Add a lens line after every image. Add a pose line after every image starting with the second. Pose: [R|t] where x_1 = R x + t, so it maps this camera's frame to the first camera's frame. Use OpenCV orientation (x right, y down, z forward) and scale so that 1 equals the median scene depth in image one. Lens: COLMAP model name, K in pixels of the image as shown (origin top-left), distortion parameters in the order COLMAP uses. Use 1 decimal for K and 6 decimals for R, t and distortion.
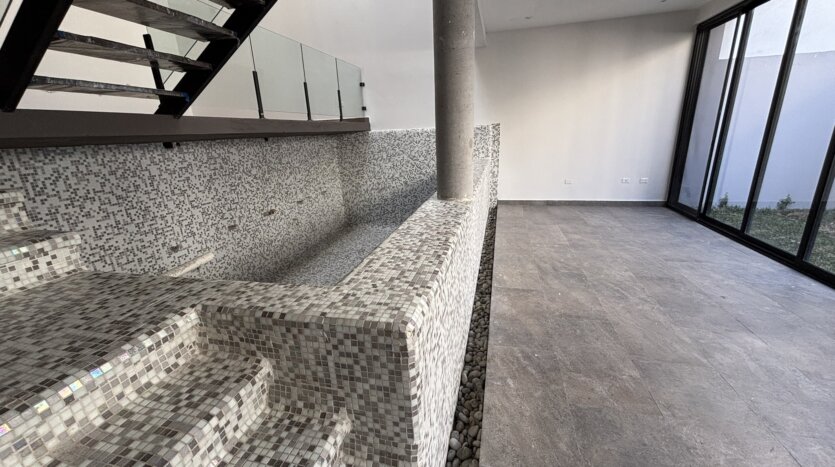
lens RADIAL K [[336.3, 0, 419.5], [0, 336.3, 234.8], [0, 0, 1]] dist [-0.008852, 0.003110]
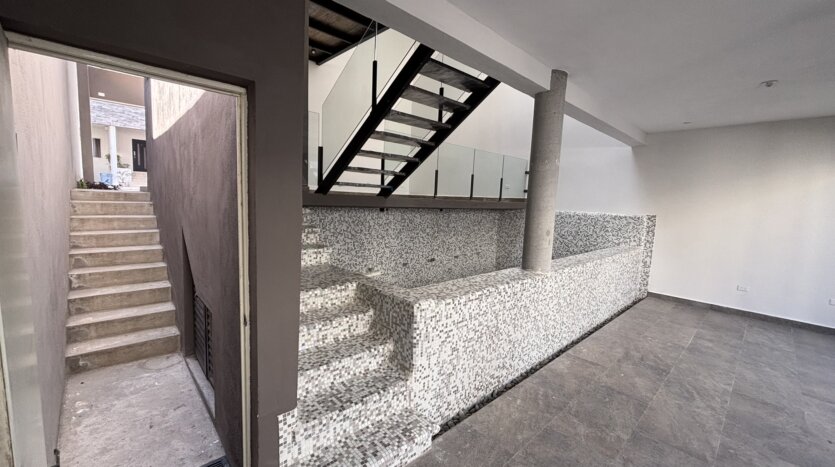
lens RADIAL K [[336.3, 0, 415.6], [0, 336.3, 234.2], [0, 0, 1]] dist [-0.008852, 0.003110]
pose [[0.831482, 0.136607, -0.538495, 0.434275], [-0.236595, 0.964075, -0.120754, 0.027583], [0.502654, 0.227810, 0.833931, -0.415139]]
